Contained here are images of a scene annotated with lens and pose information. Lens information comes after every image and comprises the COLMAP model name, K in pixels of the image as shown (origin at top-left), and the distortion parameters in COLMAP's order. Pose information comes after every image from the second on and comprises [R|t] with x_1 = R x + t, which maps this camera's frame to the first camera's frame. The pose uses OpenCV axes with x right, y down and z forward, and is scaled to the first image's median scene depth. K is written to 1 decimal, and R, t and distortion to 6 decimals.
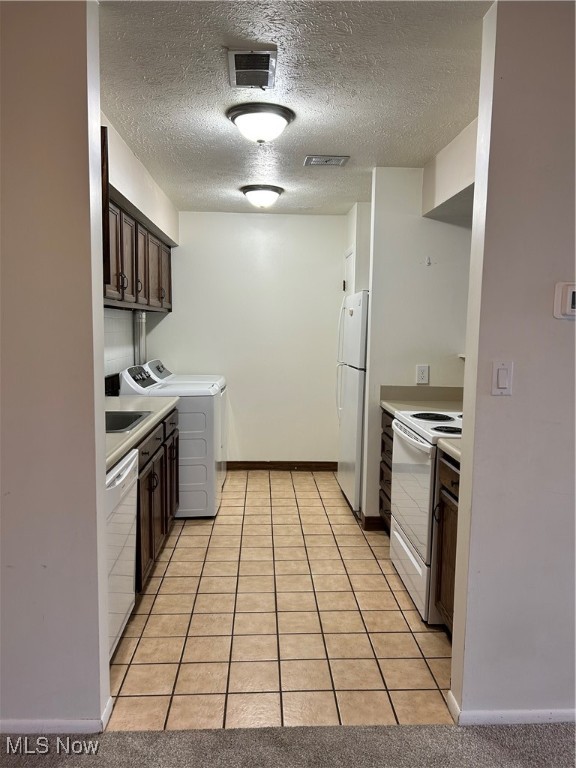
lens RADIAL K [[579.5, 0, 286.8], [0, 579.5, 400.8], [0, 0, 1]] dist [0.027381, -0.004377]
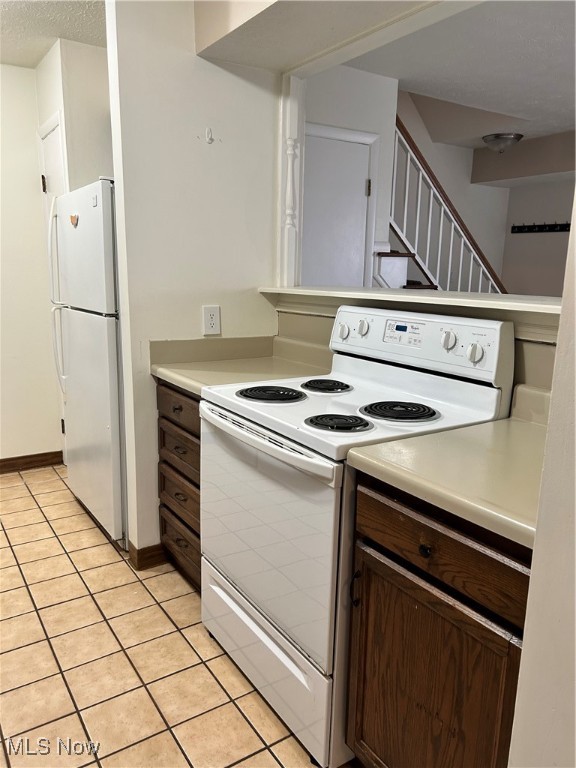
lens RADIAL K [[579.5, 0, 286.8], [0, 579.5, 400.8], [0, 0, 1]] dist [0.027381, -0.004377]
pose [[0.859407, -0.105168, 0.500359, -0.025534], [0.054039, 0.991819, 0.115649, -0.025984], [-0.508429, -0.072350, 0.858059, 0.385893]]
